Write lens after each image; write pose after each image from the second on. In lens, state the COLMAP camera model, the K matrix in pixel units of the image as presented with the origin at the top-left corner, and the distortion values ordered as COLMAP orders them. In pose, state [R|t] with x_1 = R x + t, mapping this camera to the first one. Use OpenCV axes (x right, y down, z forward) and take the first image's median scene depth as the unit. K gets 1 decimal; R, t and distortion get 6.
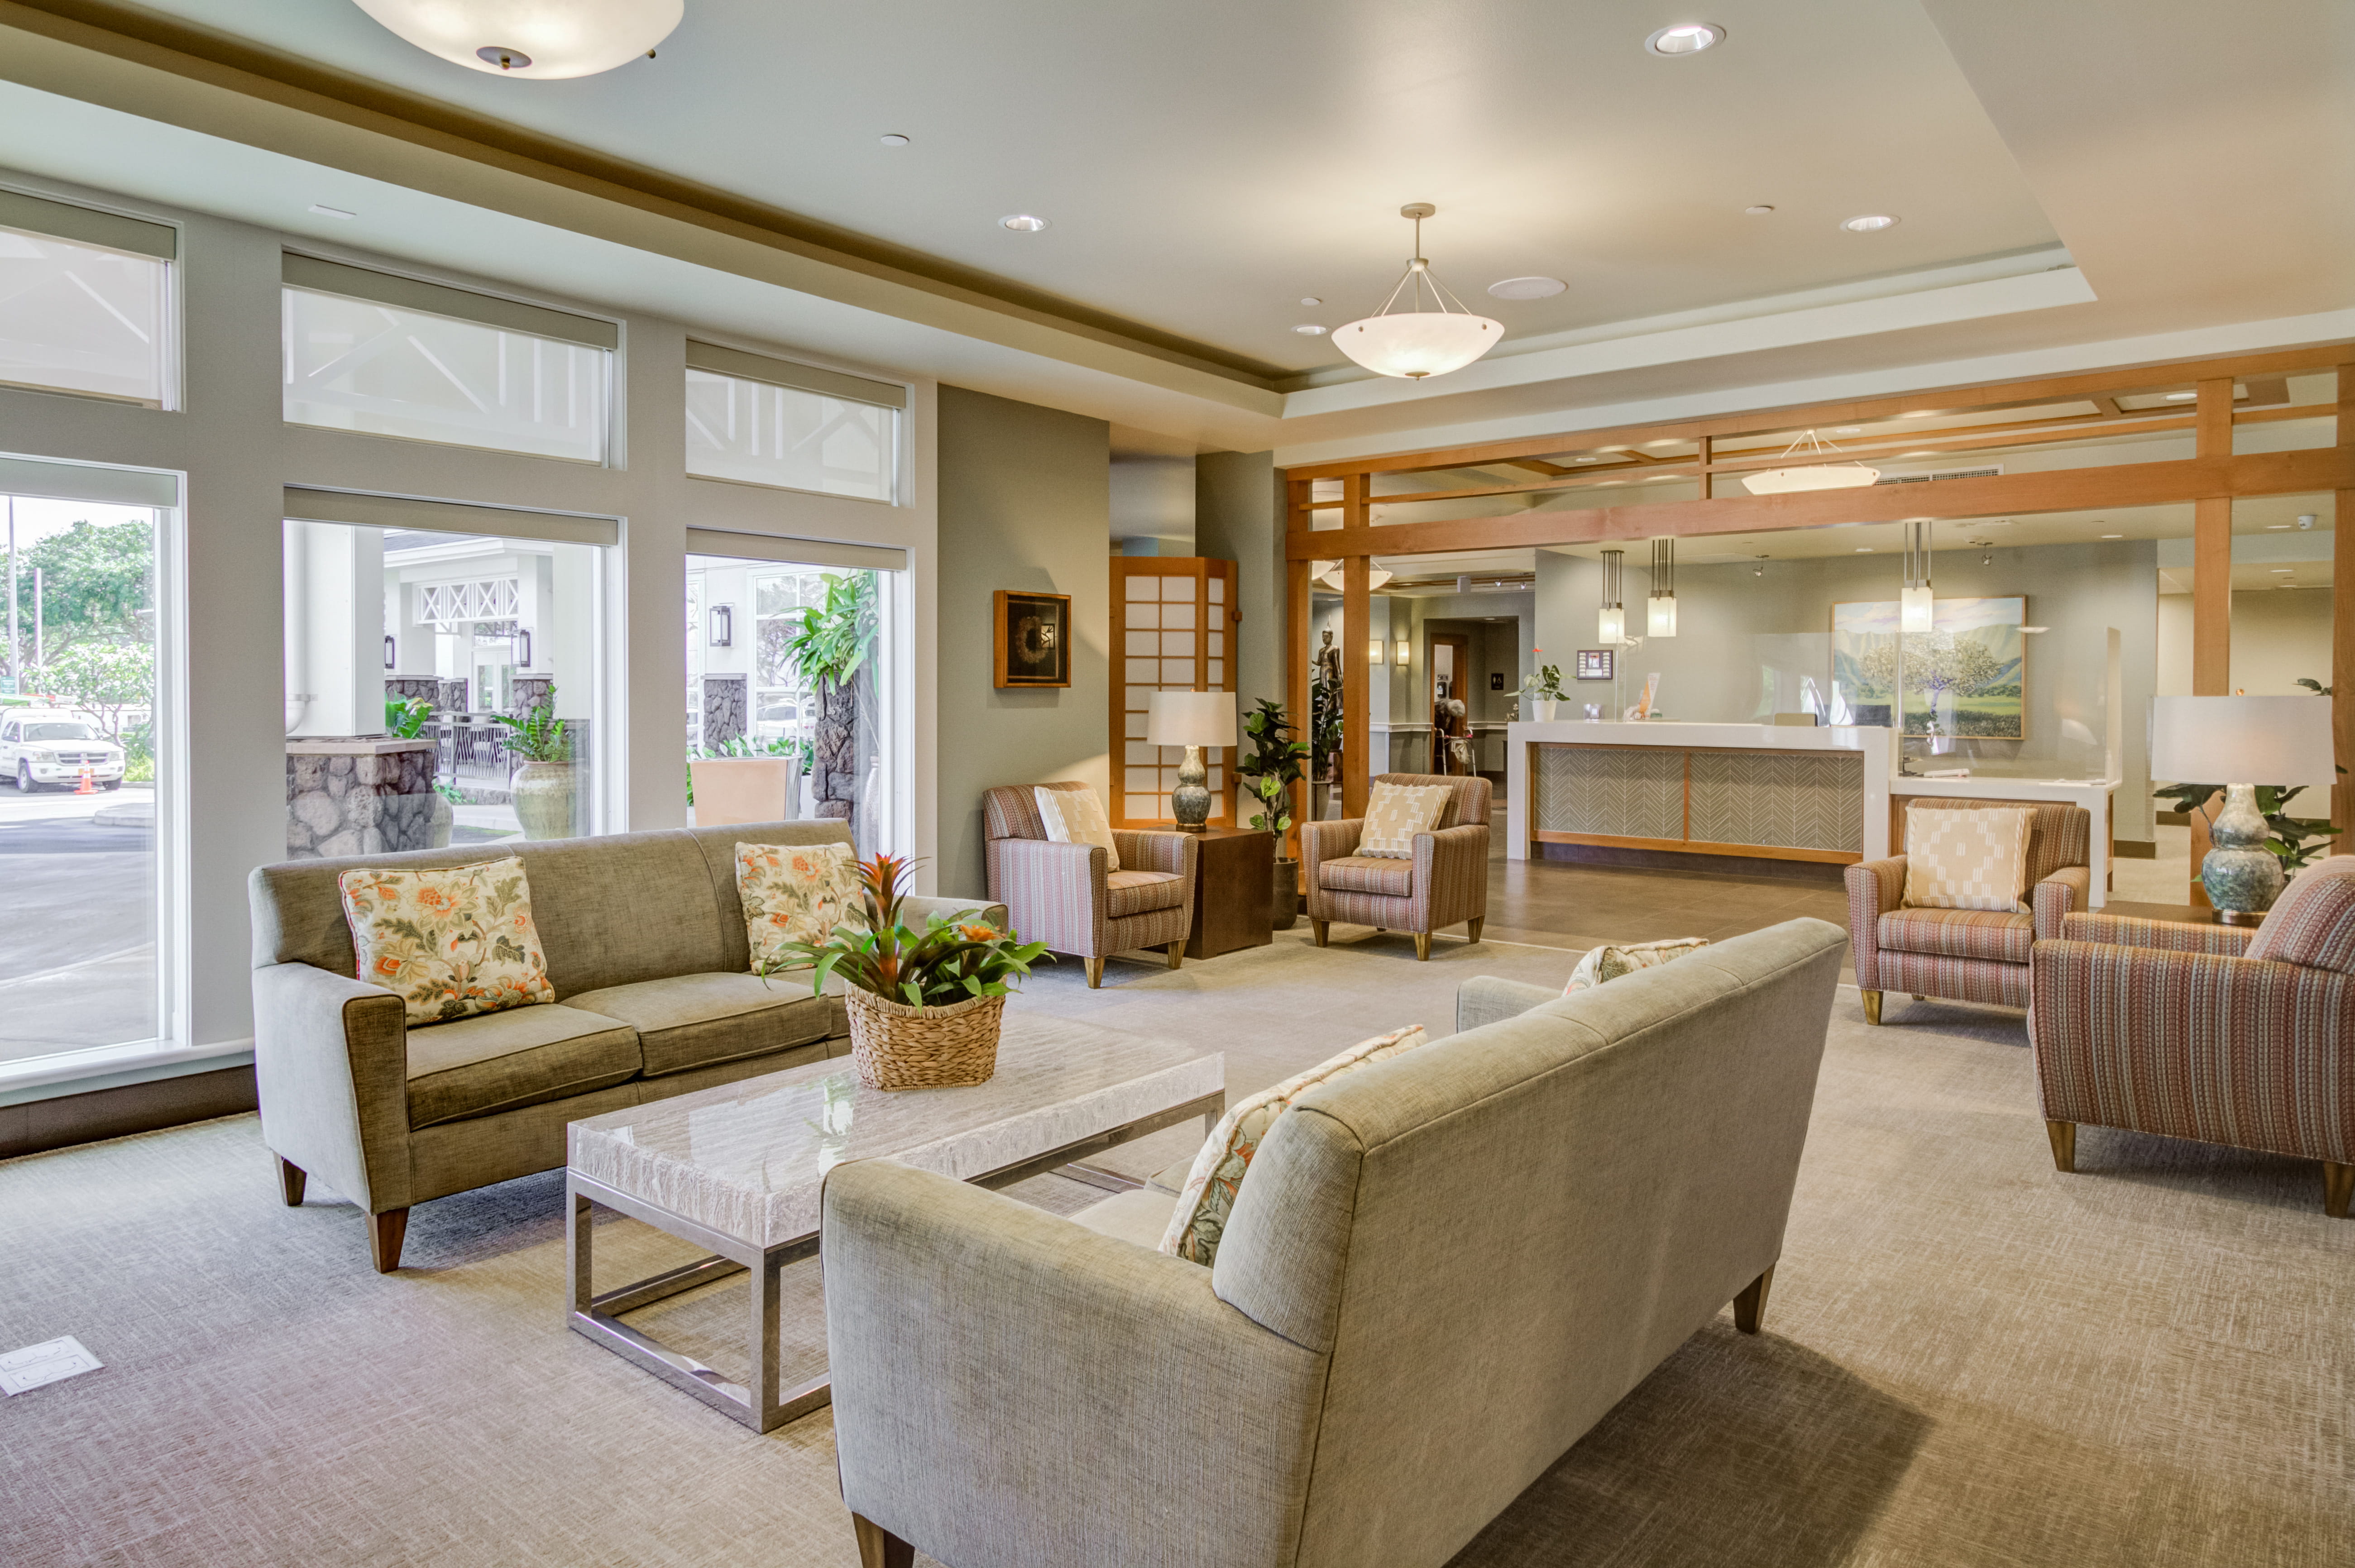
lens RADIAL K [[1412.1, 0, 1173.6], [0, 1412.1, 777.8], [0, 0, 1]] dist [0.008842, -0.001028]
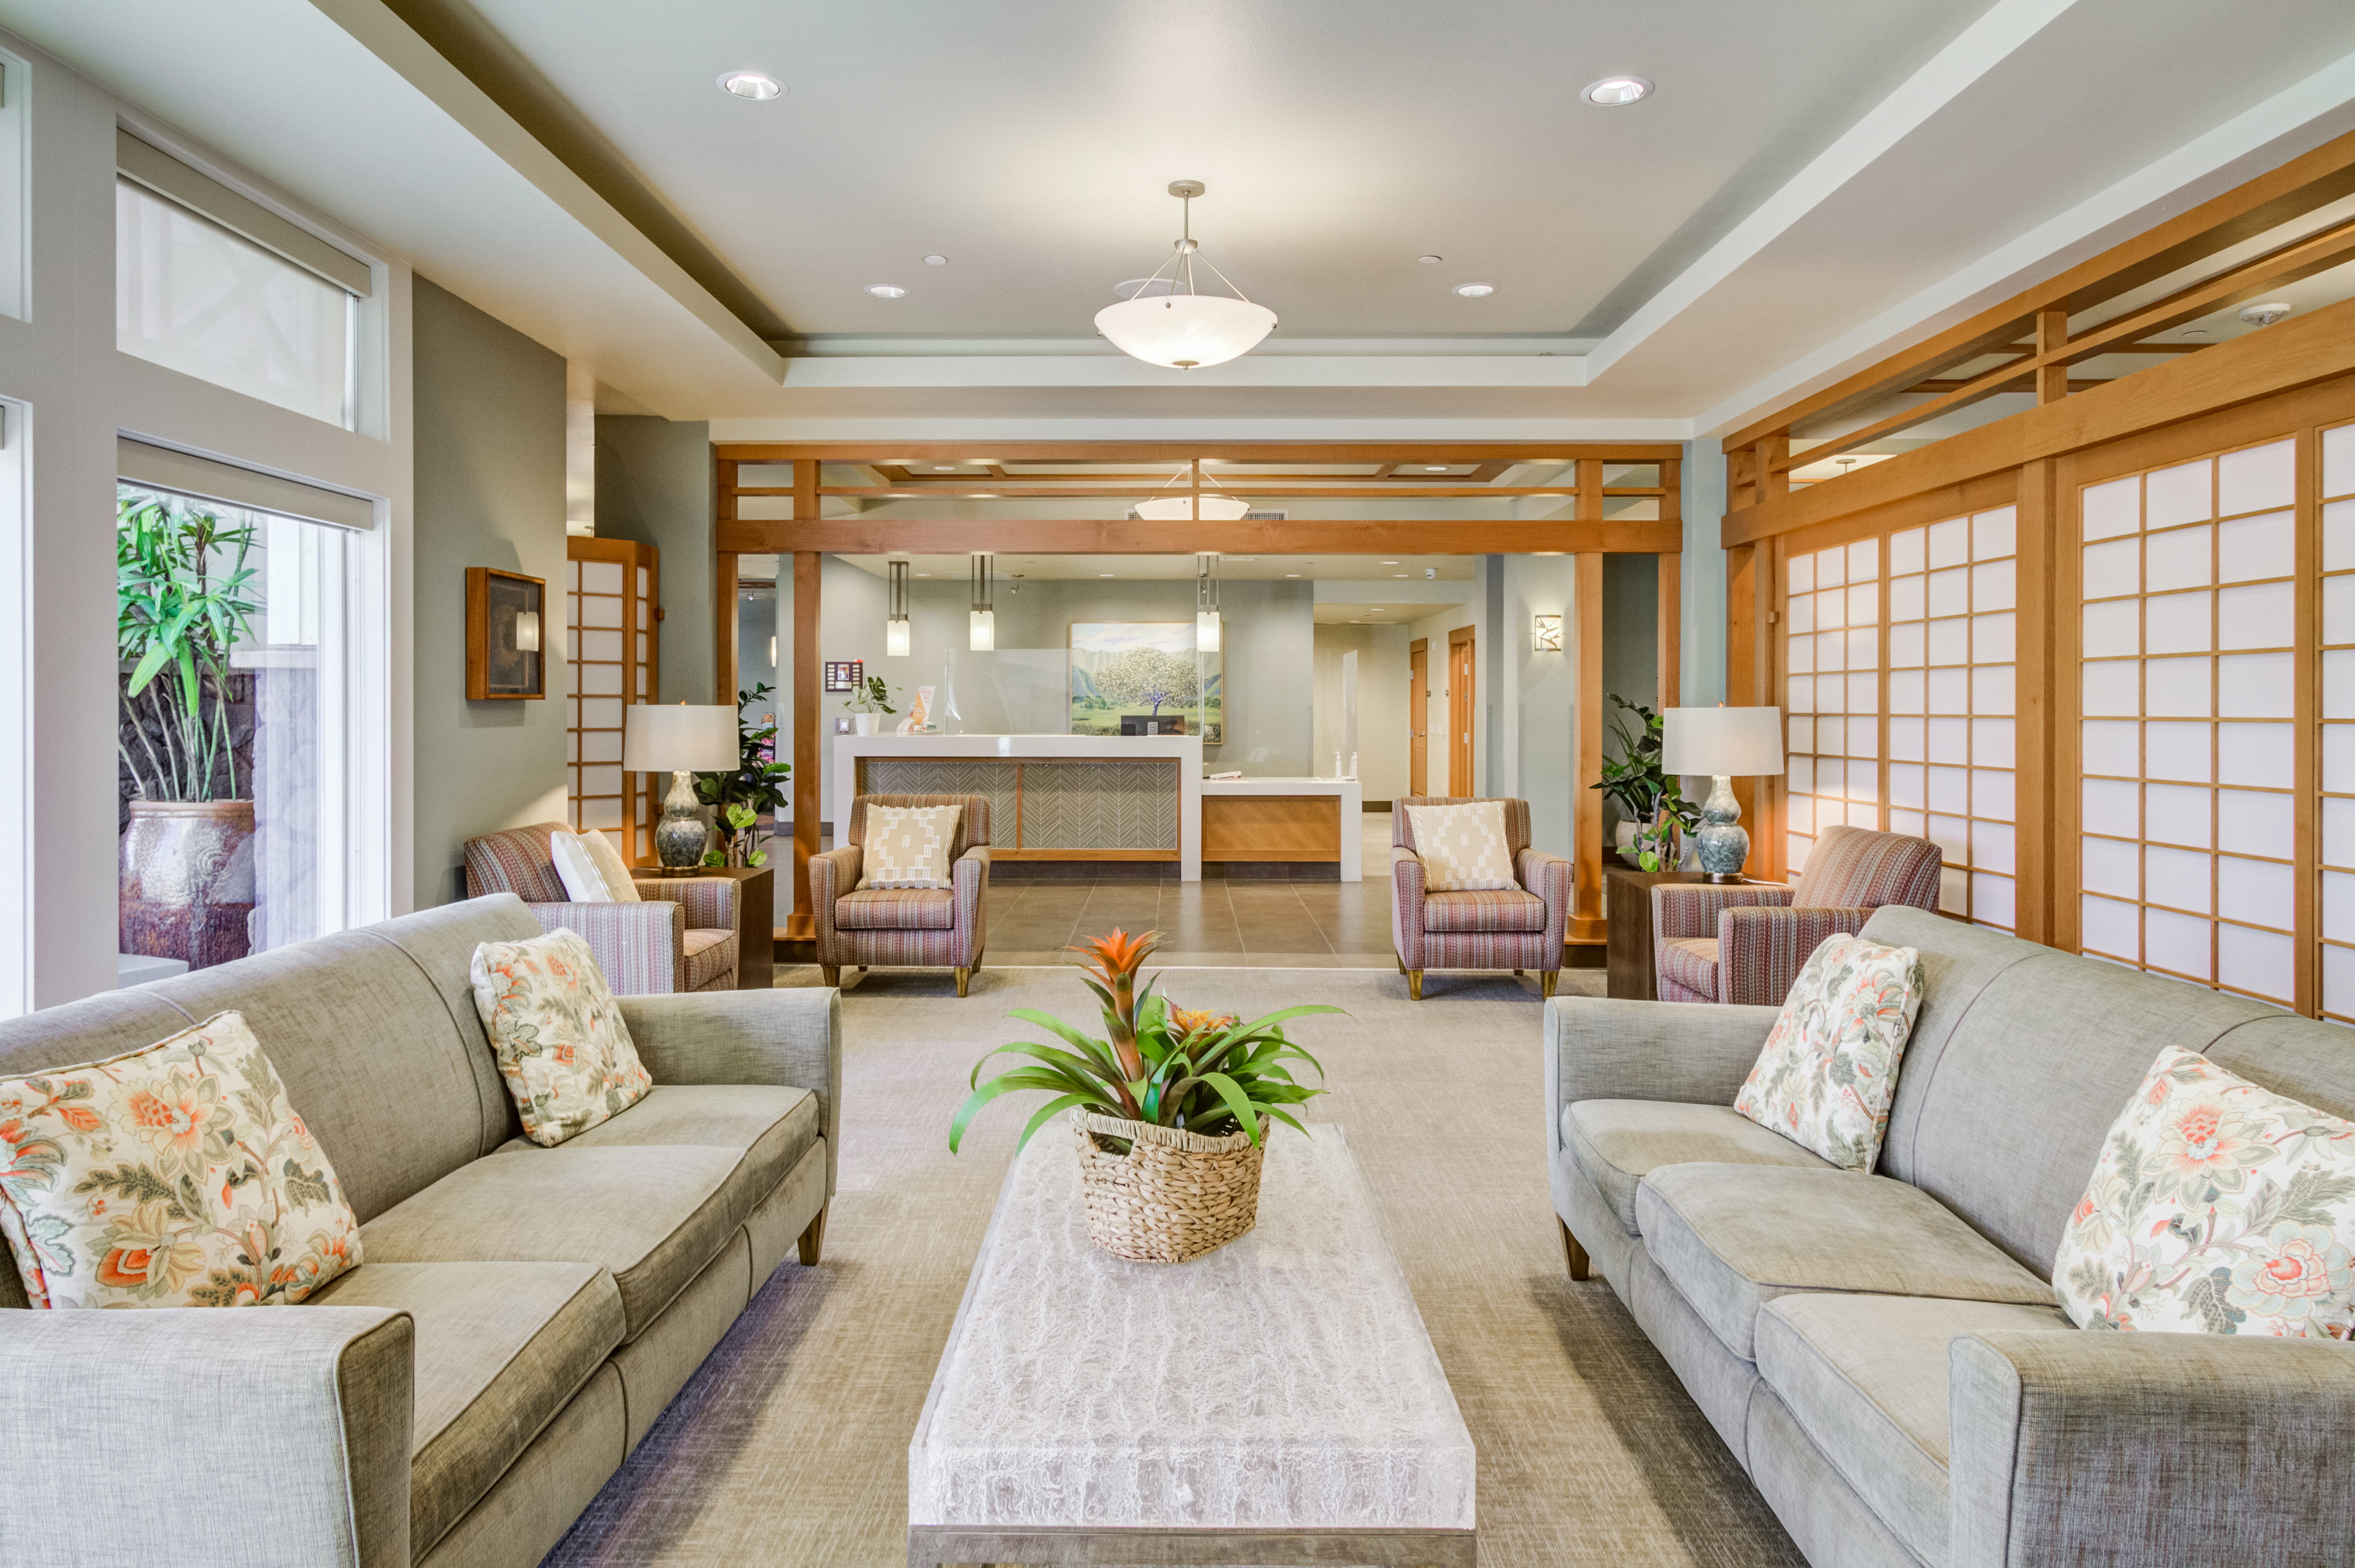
lens RADIAL K [[1412.1, 0, 1175.7], [0, 1412.1, 765.4], [0, 0, 1]] dist [0.008842, -0.001028]
pose [[0.784990, -0.027968, 0.618877, -0.274406], [0.038827, 0.999238, -0.004092, -0.011654], [-0.618291, 0.027241, 0.785477, 0.185553]]
